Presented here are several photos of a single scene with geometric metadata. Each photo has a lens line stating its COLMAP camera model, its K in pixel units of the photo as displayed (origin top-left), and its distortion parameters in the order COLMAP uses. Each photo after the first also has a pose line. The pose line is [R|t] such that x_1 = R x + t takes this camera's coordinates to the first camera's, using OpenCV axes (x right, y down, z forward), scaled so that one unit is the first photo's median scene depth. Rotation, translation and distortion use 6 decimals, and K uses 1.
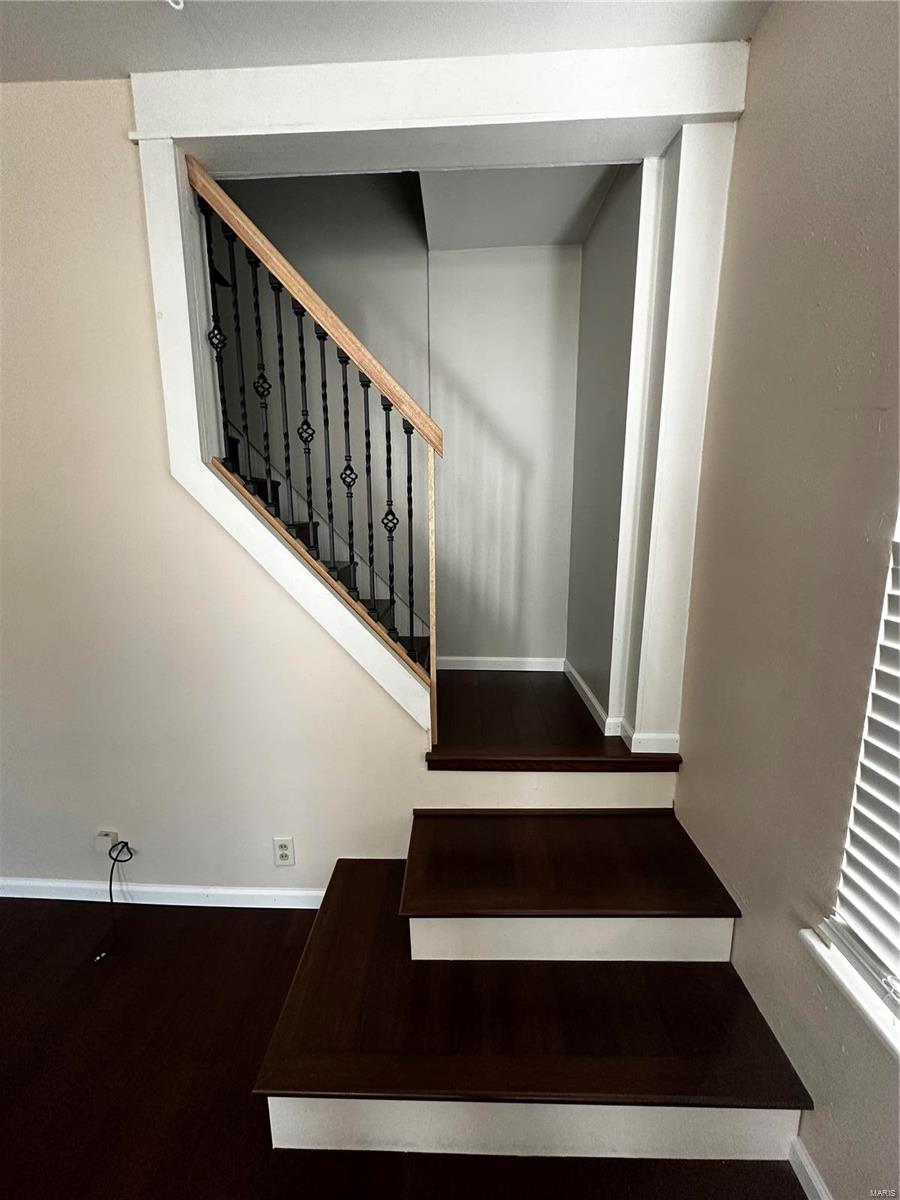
lens RADIAL K [[477.3, 0, 450.1], [0, 477.3, 600.8], [0, 0, 1]] dist [-0.013355, 0.002386]
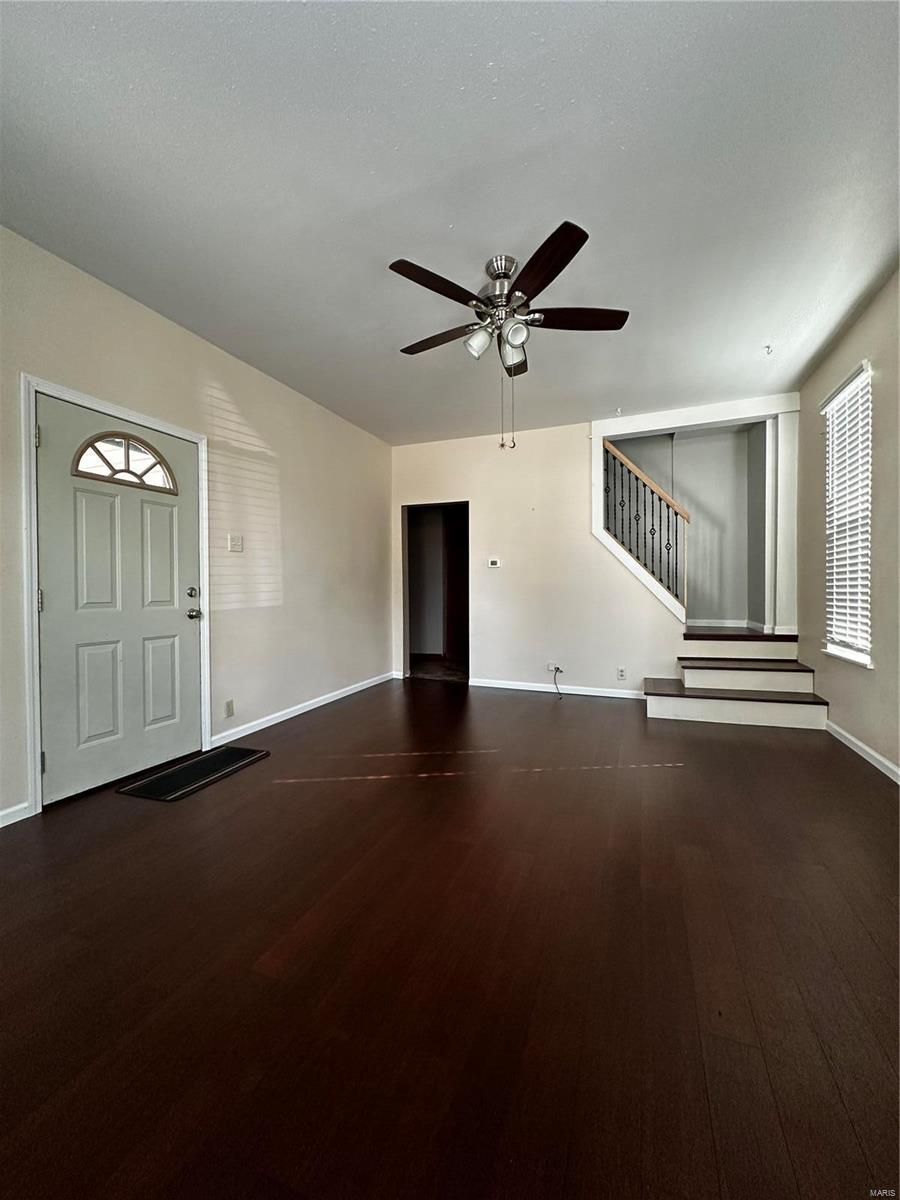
lens RADIAL K [[477.3, 0, 446.4], [0, 477.3, 595.2], [0, 0, 1]] dist [-0.013355, 0.002386]
pose [[0.935311, -0.000303, -0.353826, -0.345587], [-0.058438, 0.986134, -0.155319, 0.601812], [0.348967, 0.165948, 0.922325, -1.910511]]
